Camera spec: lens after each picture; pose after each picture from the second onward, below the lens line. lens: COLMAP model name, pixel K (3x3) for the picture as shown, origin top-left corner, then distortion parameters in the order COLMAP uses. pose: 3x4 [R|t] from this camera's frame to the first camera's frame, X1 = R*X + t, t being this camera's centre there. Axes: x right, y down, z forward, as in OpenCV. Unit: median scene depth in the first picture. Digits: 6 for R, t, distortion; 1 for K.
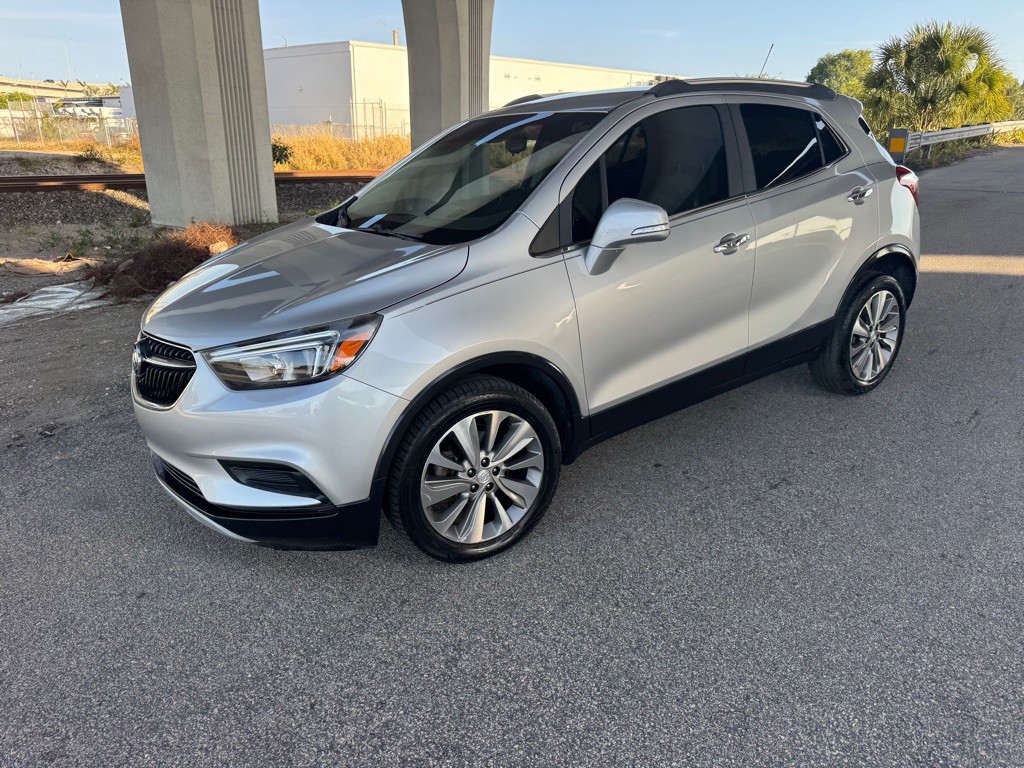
lens RADIAL K [[727.3, 0, 509.5], [0, 727.3, 385.7], [0, 0, 1]] dist [0.026853, -0.031075]
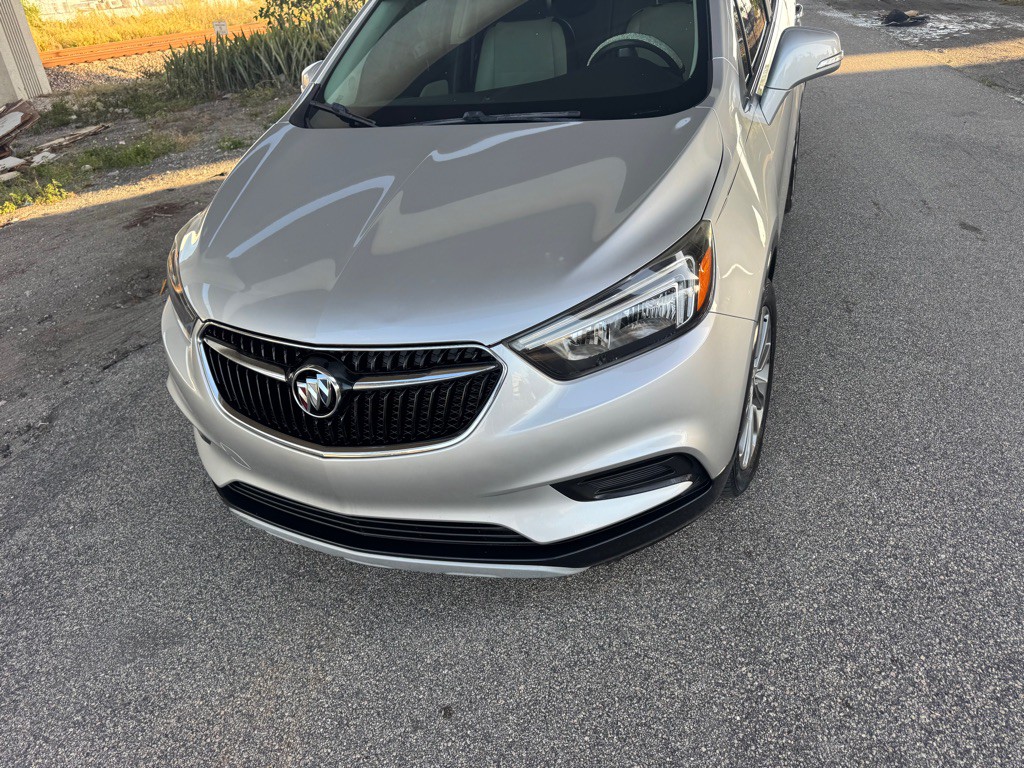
lens RADIAL K [[727.3, 0, 519.6], [0, 727.3, 387.5], [0, 0, 1]] dist [0.026853, -0.031075]
pose [[0.831861, -0.328512, 0.447311, -0.626073], [0.248584, 0.941170, 0.228921, -0.134006], [-0.496199, -0.079236, 0.864586, 0.380733]]
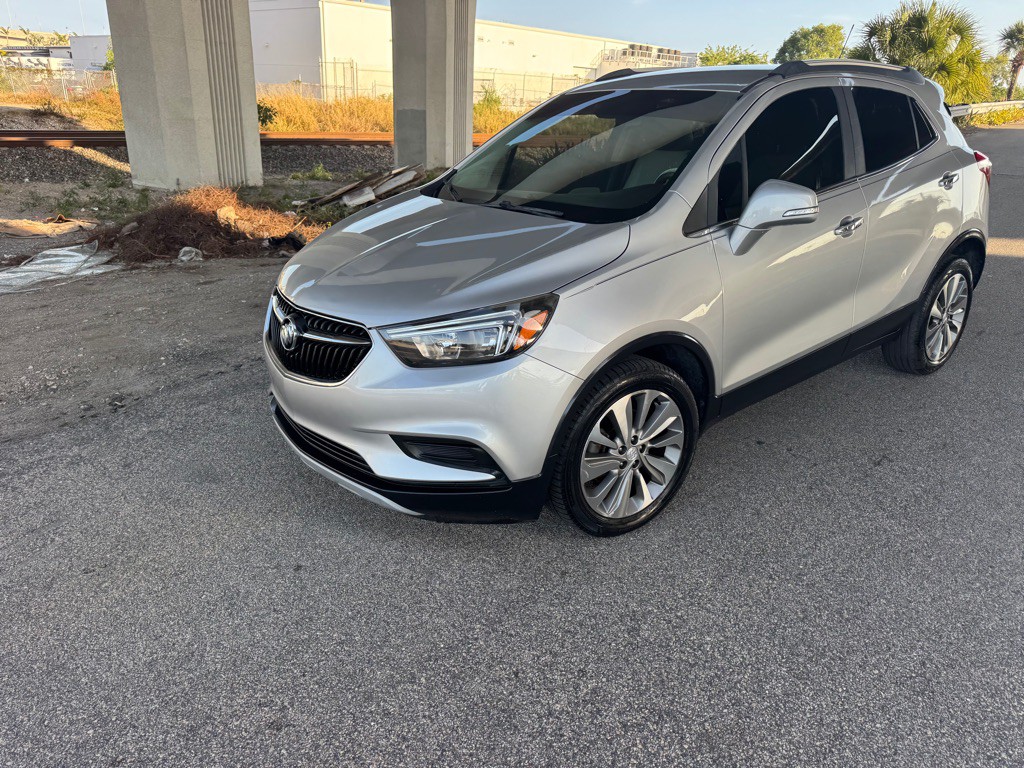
lens RADIAL K [[727.3, 0, 506.6], [0, 727.3, 392.6], [0, 0, 1]] dist [0.026853, -0.031075]
pose [[0.998657, 0.010304, 0.050767, -0.257685], [-0.012825, 0.998688, 0.049584, -0.008581], [-0.050189, -0.050169, 0.997479, -0.007481]]
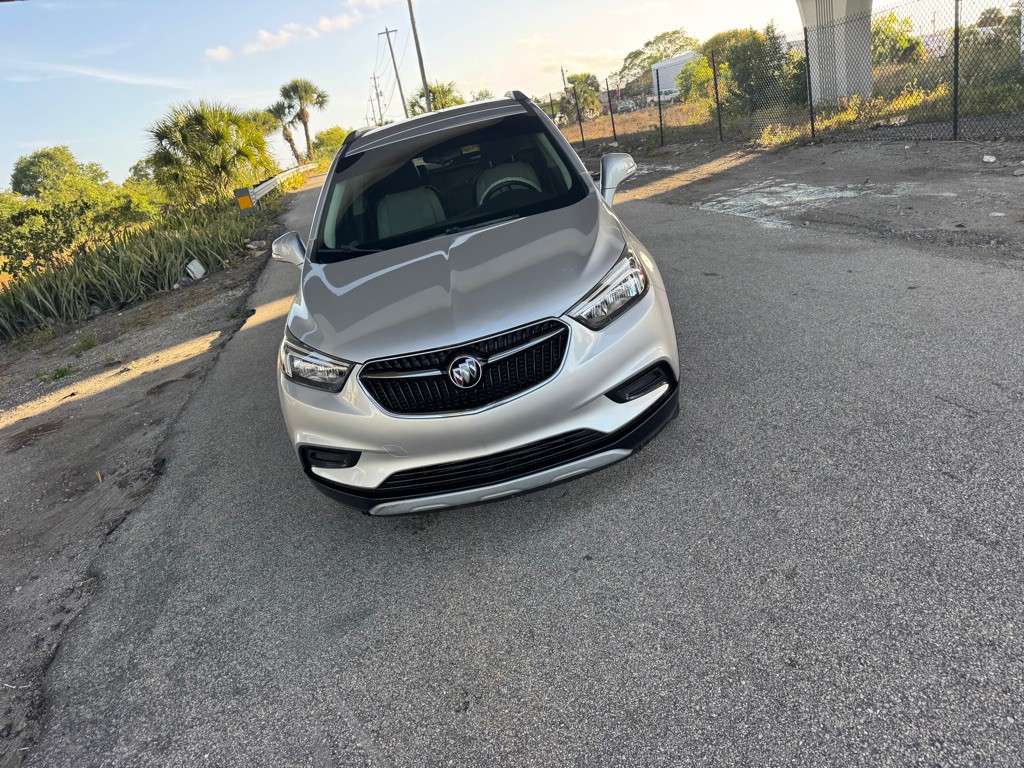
lens RADIAL K [[727.3, 0, 518.1], [0, 727.3, 380.6], [0, 0, 1]] dist [0.026853, -0.031075]
pose [[0.542070, -0.378762, 0.750133, -1.200572], [0.462340, 0.879835, 0.110150, -0.100160], [-0.701713, 0.287107, 0.652049, 0.294380]]
